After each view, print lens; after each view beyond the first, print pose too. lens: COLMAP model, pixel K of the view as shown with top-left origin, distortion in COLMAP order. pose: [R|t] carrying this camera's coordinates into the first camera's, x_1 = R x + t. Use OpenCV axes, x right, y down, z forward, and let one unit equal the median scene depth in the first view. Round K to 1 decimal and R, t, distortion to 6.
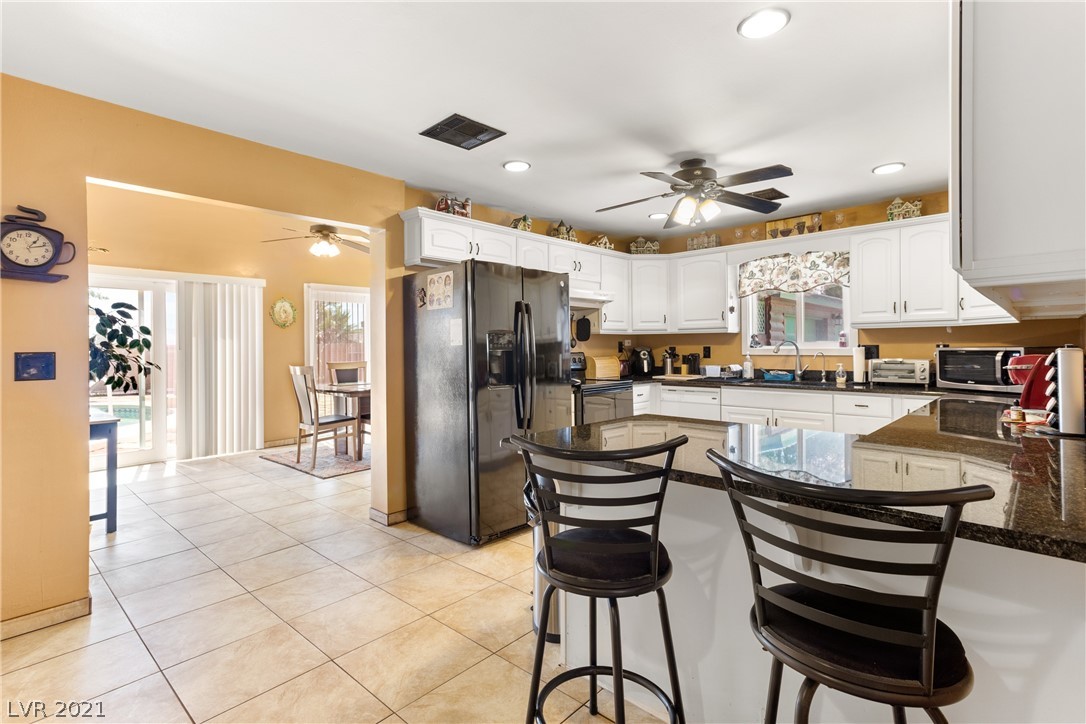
lens RADIAL K [[518.9, 0, 543.3], [0, 518.9, 353.7], [0, 0, 1]] dist [0.014701, 0.000082]
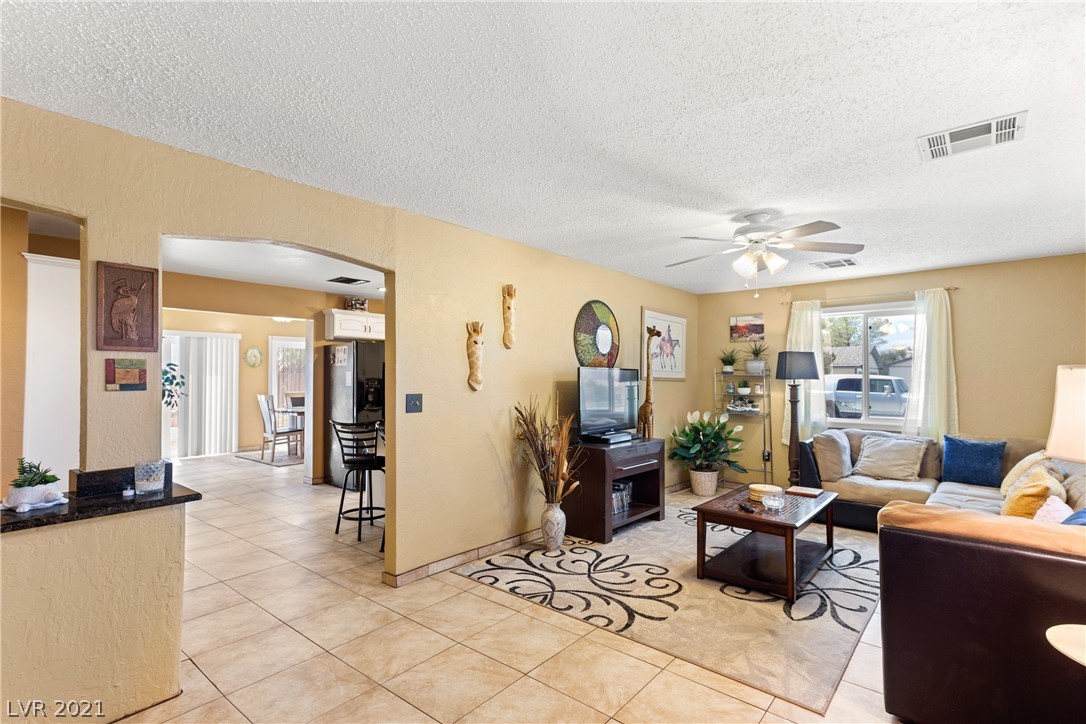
lens RADIAL K [[518.9, 0, 549.3], [0, 518.9, 379.9], [0, 0, 1]] dist [0.014701, 0.000082]
pose [[0.998287, 0.012173, 0.057235, 0.379741], [-0.011923, 0.999918, -0.004698, -0.030479], [-0.057288, 0.004008, 0.998350, -0.782650]]
